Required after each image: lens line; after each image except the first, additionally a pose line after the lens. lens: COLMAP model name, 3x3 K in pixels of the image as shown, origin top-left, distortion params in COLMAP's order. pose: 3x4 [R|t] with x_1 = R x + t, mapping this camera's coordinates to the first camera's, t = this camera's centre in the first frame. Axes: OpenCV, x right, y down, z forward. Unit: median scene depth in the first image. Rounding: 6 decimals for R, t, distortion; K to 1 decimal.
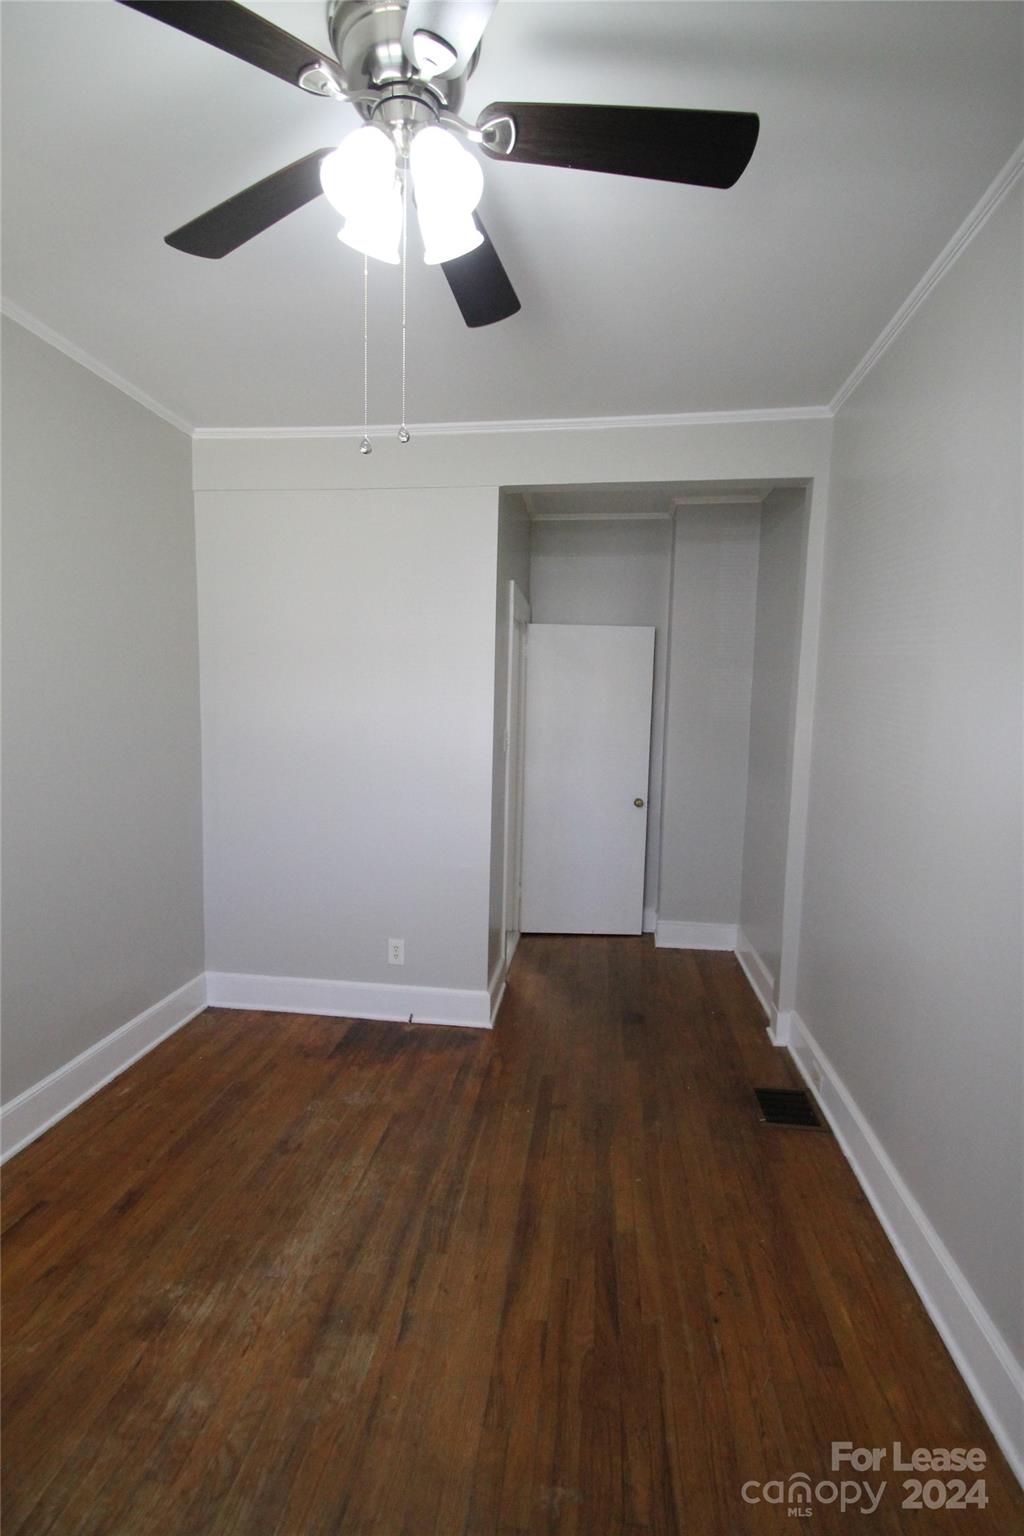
lens RADIAL K [[726.8, 0, 506.3], [0, 726.8, 786.2], [0, 0, 1]] dist [0.018910, -0.021472]
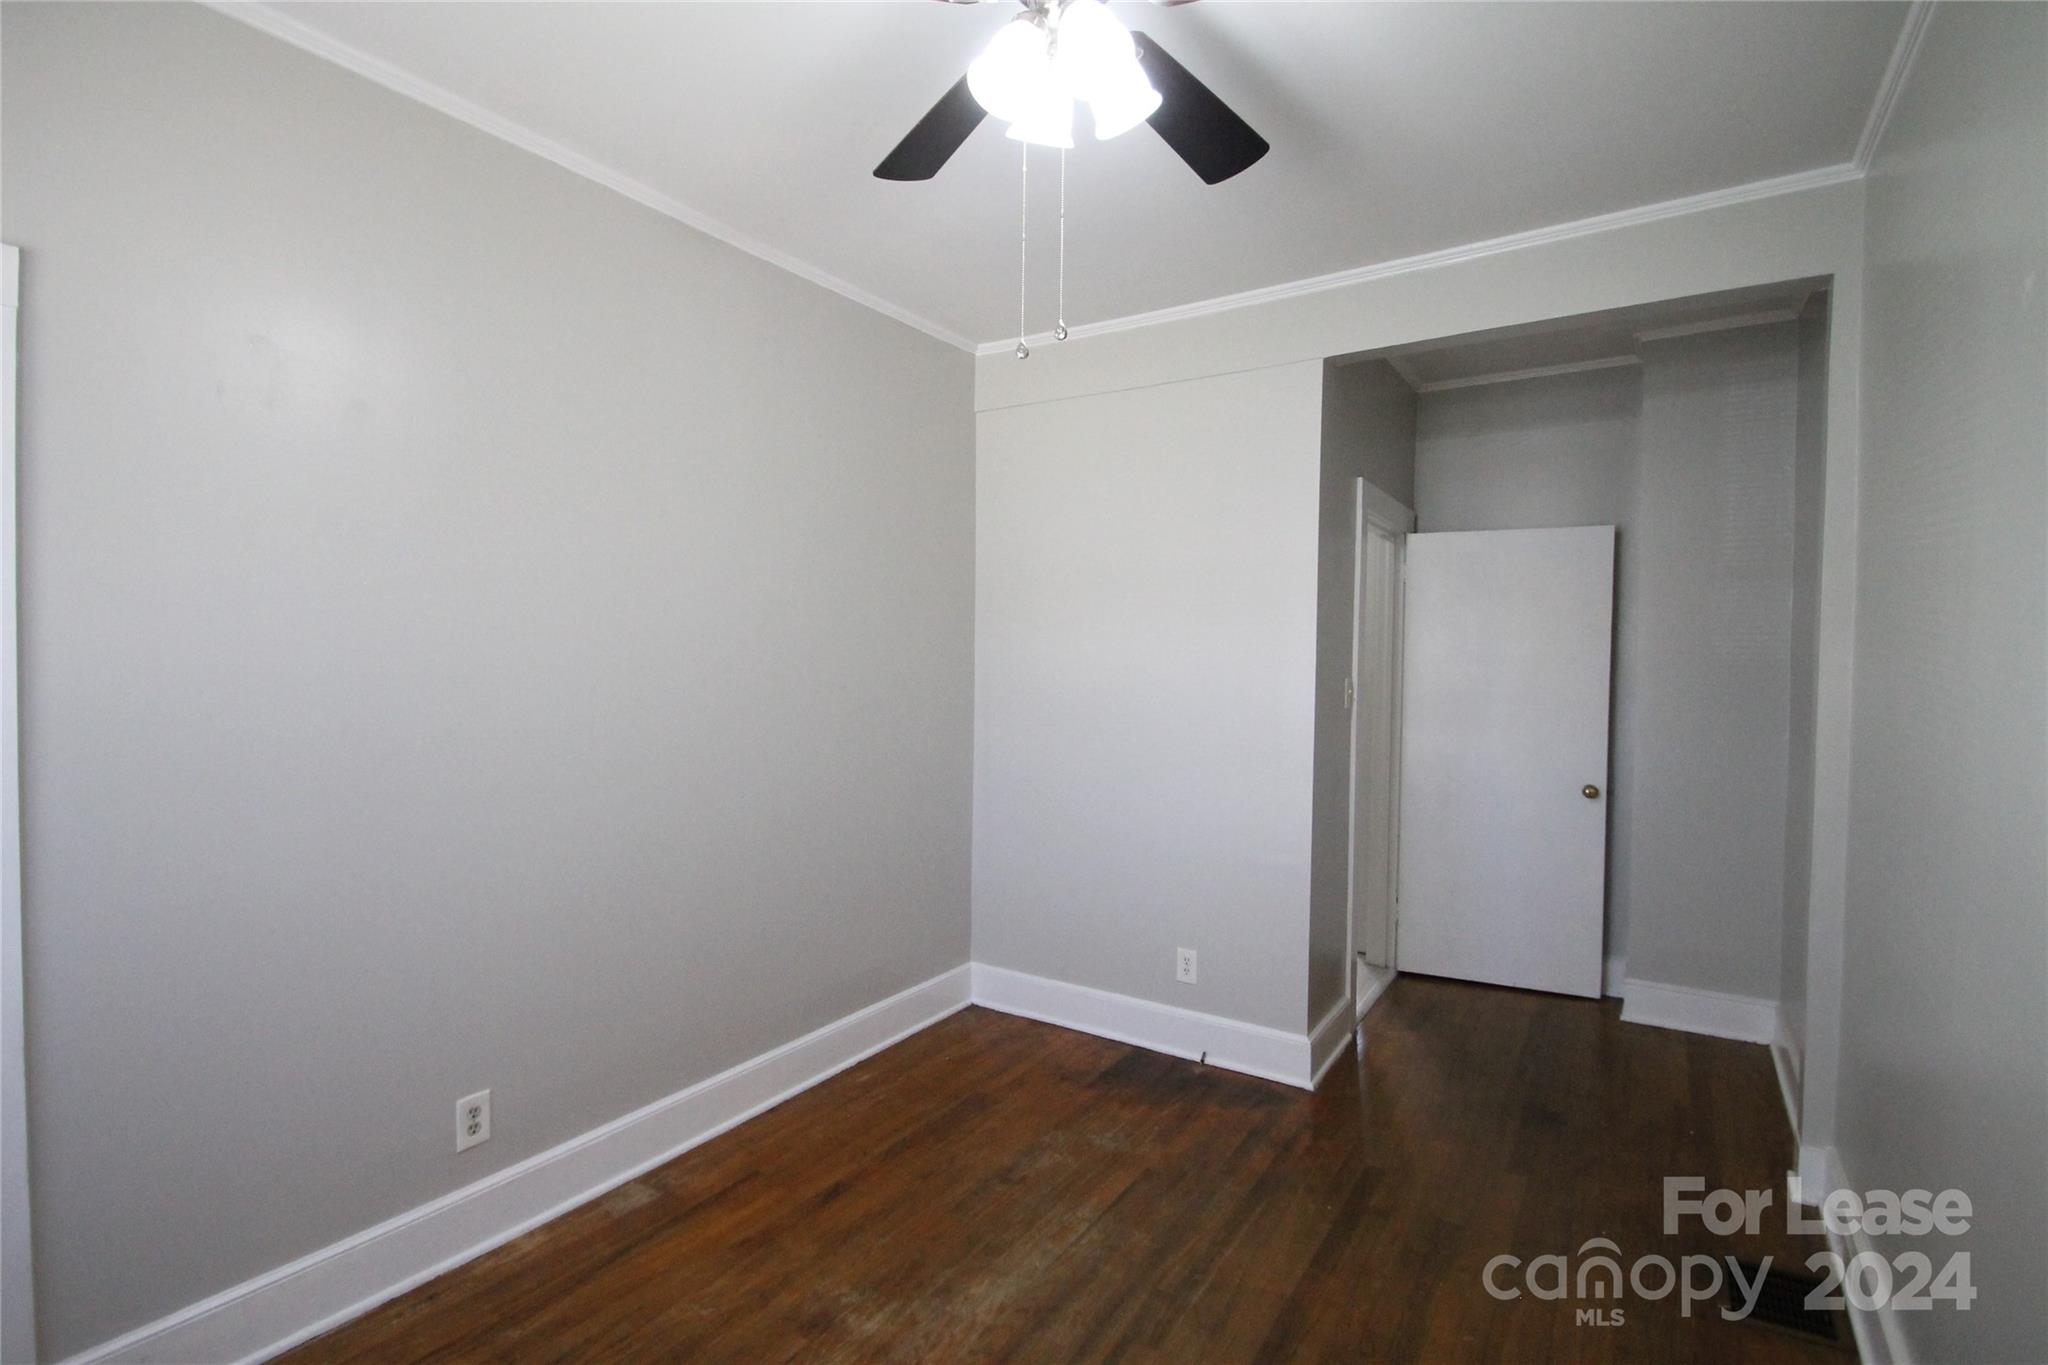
lens RADIAL K [[963.8, 0, 1009.5], [0, 963.8, 685.5], [0, 0, 1]] dist [0.017785, -0.018846]
pose [[0.900535, 0.001579, -0.434781, 0.140587], [-0.036828, 0.996677, -0.072658, 0.016071], [0.433222, 0.081443, 0.897600, -0.022620]]
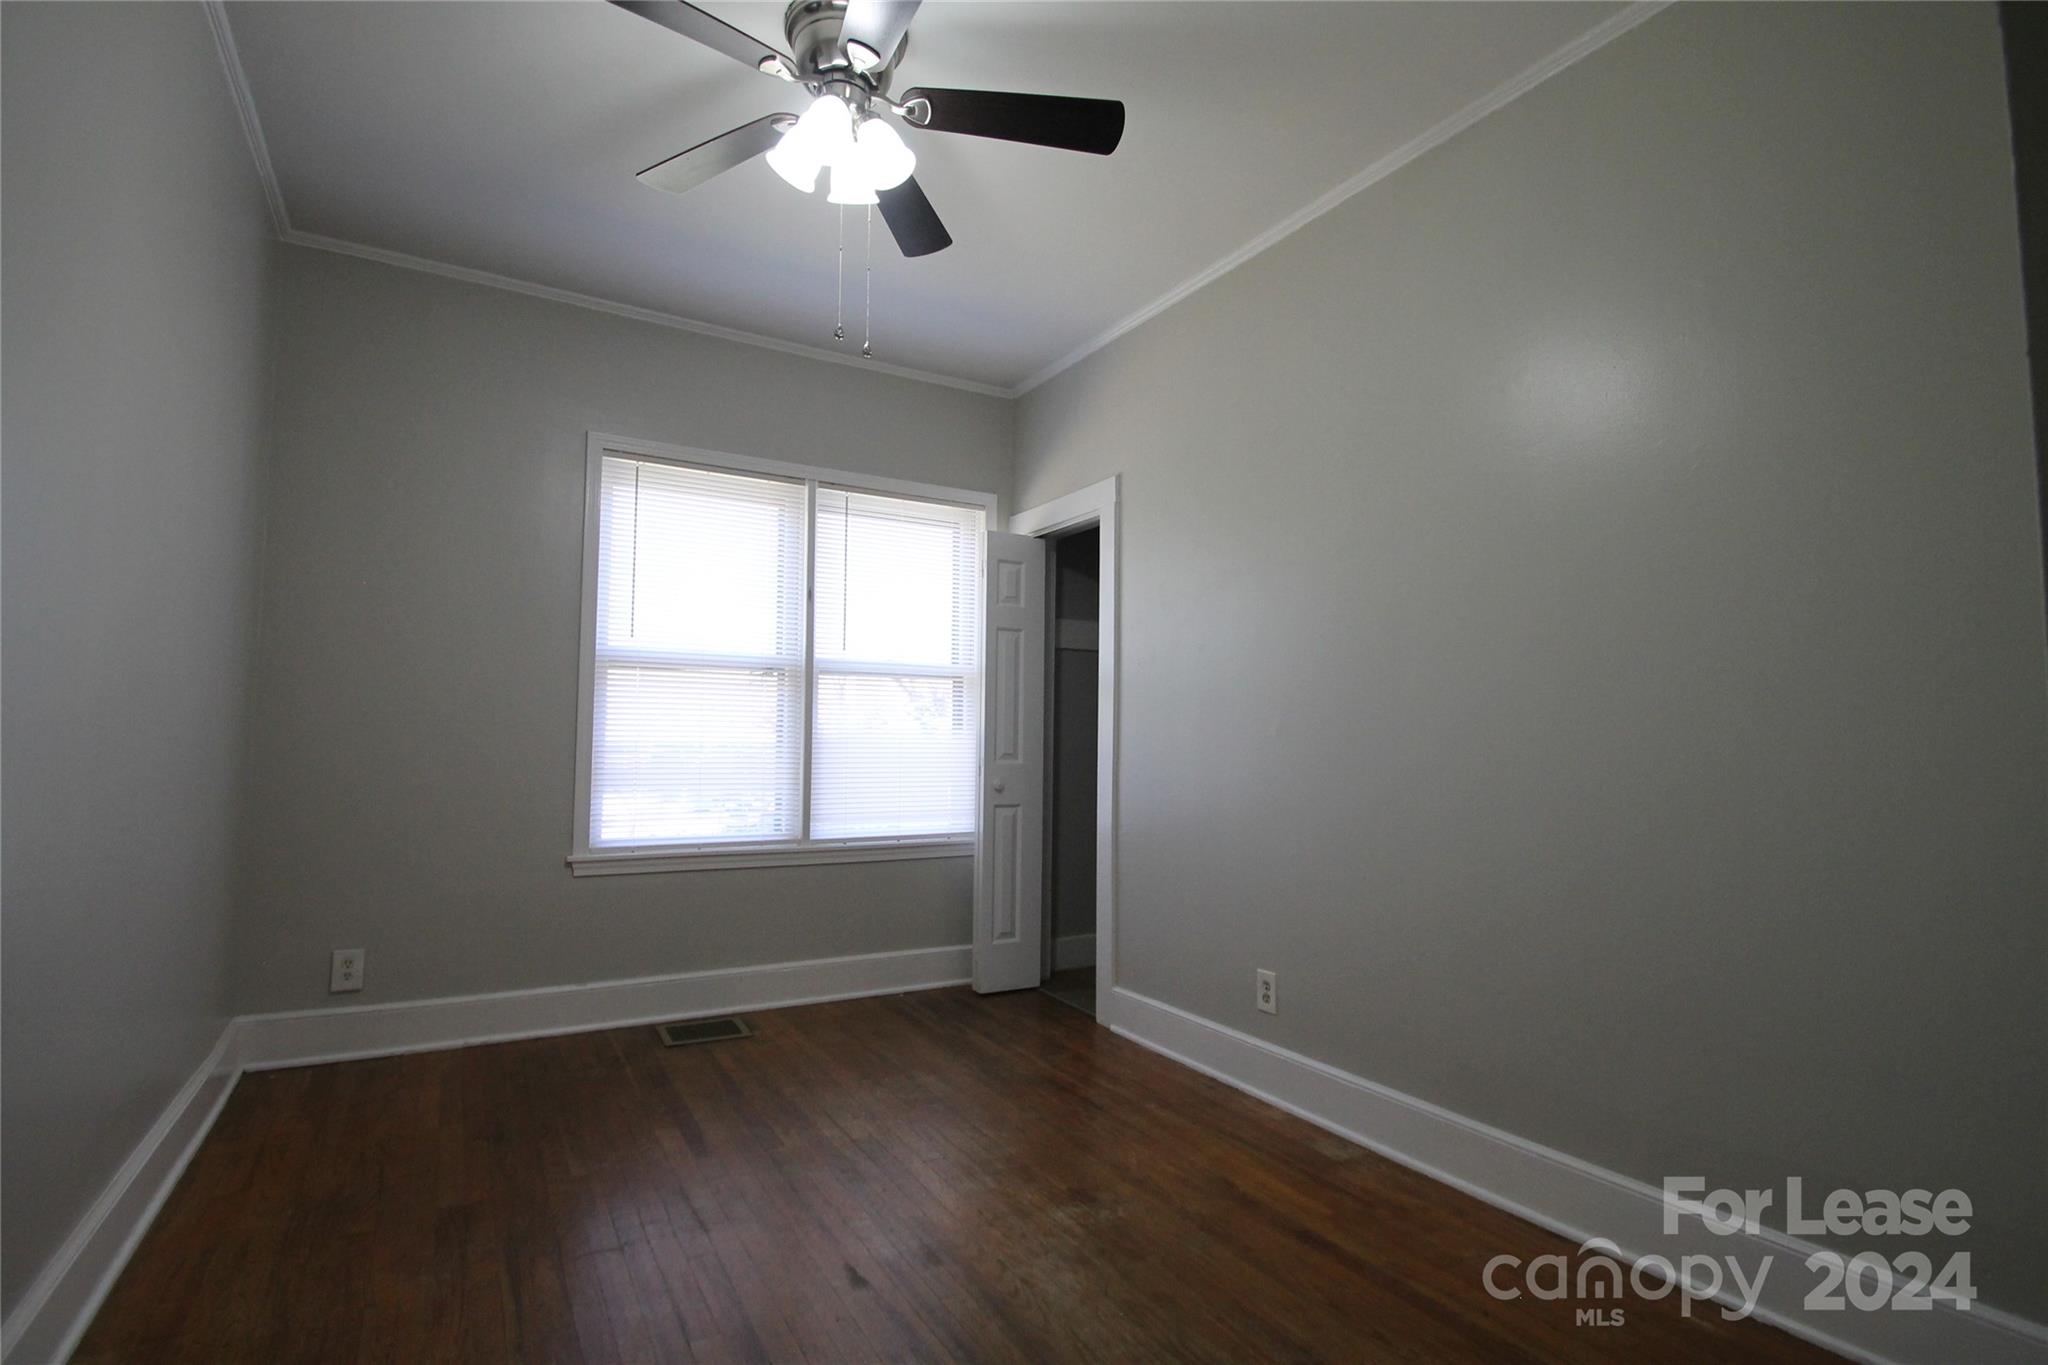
lens RADIAL K [[963.8, 0, 1009.5], [0, 963.8, 685.5], [0, 0, 1]] dist [0.017785, -0.018846]
pose [[-0.795159, -0.059590, -0.603466, 0.247450], [-0.085230, 0.996264, 0.013926, 0.016457], [0.600381, 0.062507, -0.797267, 1.104721]]
